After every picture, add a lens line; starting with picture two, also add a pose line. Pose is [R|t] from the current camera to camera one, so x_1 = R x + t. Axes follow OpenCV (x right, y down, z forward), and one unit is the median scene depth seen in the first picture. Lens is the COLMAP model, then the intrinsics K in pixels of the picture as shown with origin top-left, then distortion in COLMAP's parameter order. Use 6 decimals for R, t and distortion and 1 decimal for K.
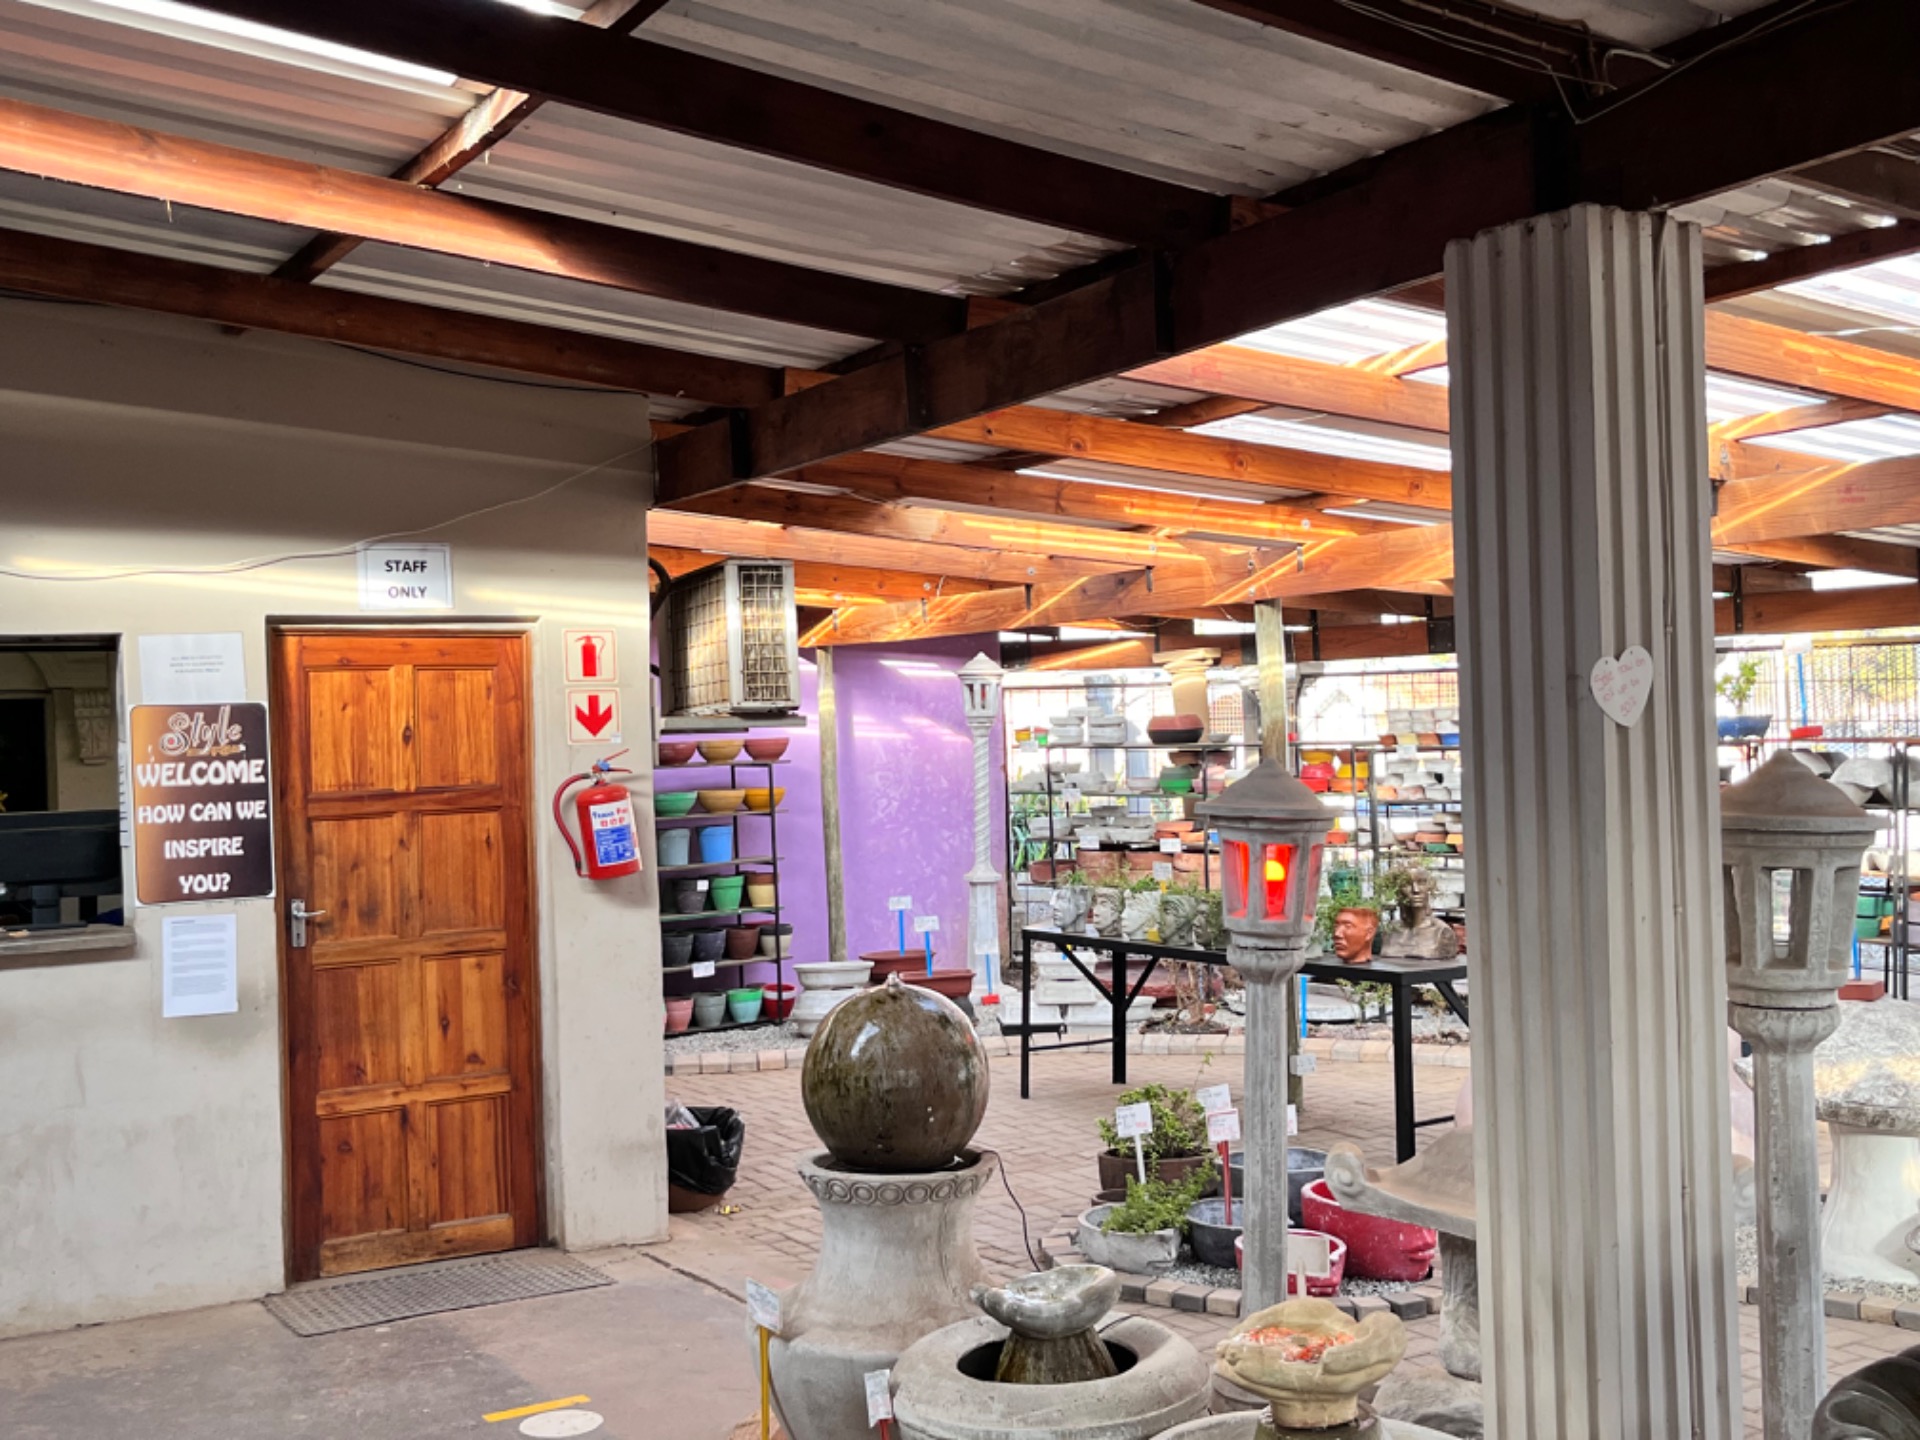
lens RADIAL K [[1945.1, 0, 961.3], [0, 1945.1, 746.3], [0, 0, 1]] dist [0.154420, -0.403866]
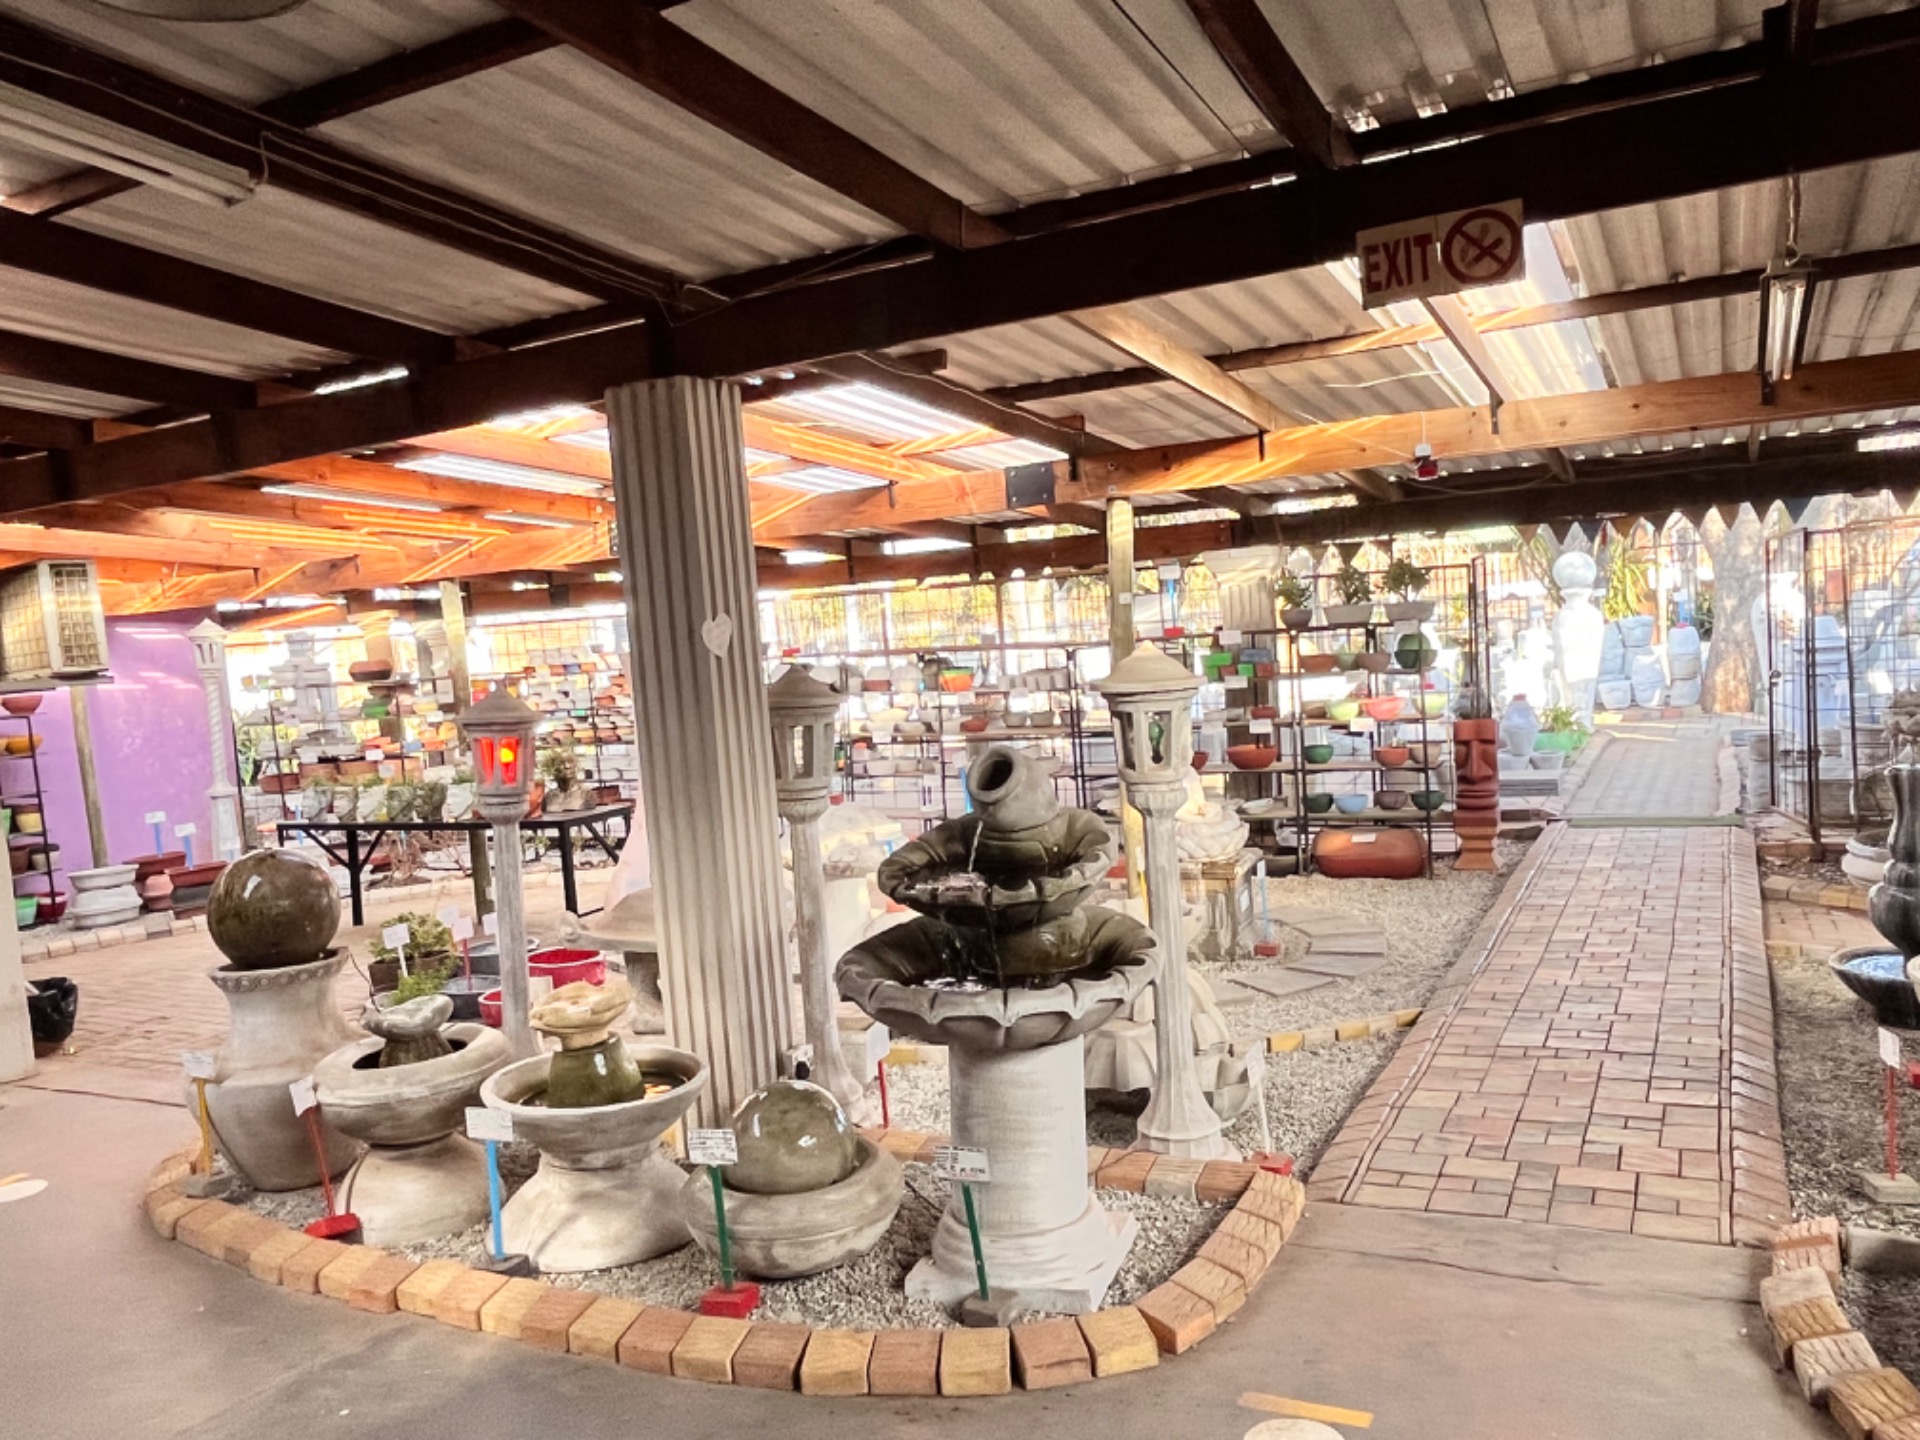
lens RADIAL K [[1431.1, 0, 960.0], [0, 1431.1, 720.0], [0, 0, 1]] dist [-0.071189, -0.001347]
pose [[0.861486, -0.069025, 0.503068, -0.050151], [0.051556, 0.997488, 0.048576, -0.001248], [-0.505157, -0.015912, 0.862881, -0.094415]]
